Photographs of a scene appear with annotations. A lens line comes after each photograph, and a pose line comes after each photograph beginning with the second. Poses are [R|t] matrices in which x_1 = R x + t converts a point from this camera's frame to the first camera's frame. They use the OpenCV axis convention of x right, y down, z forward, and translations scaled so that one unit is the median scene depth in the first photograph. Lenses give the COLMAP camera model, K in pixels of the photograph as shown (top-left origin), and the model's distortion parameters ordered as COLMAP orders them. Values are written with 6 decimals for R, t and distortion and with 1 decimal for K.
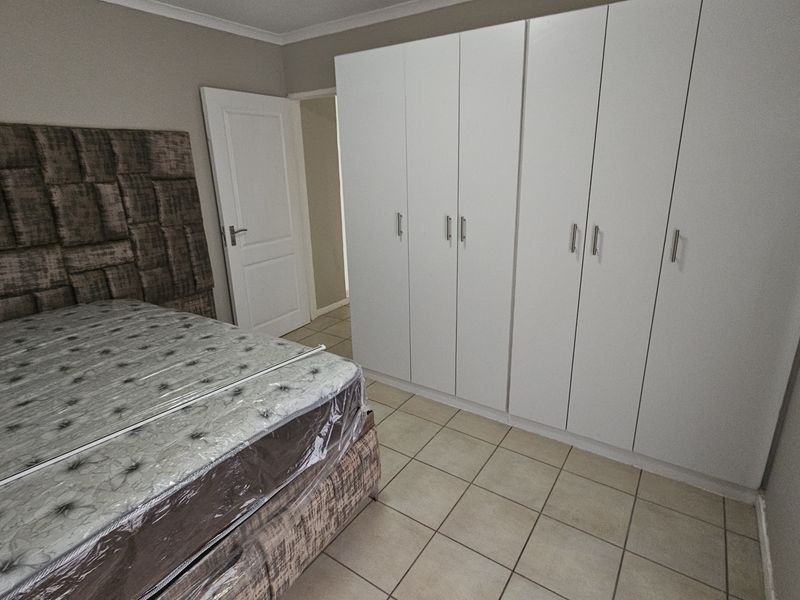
lens RADIAL K [[432.2, 0, 404.8], [0, 432.2, 299.8], [0, 0, 1]] dist [0.001084, -0.002515]
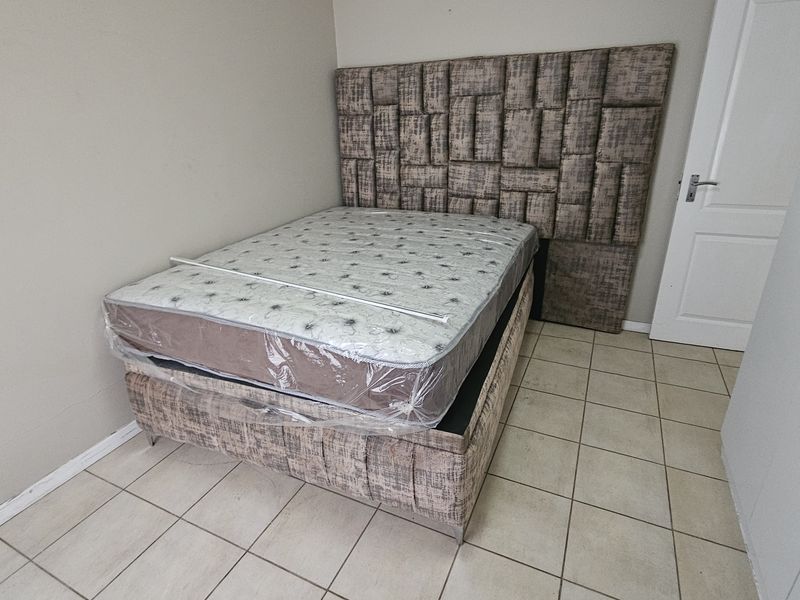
lens RADIAL K [[432.2, 0, 403.6], [0, 432.2, 295.0], [0, 0, 1]] dist [0.001084, -0.002515]
pose [[0.151280, 0.390212, -0.908212, 0.357971], [-0.283592, 0.897296, 0.338284, -0.126782], [0.946937, 0.206386, 0.246403, 0.522661]]
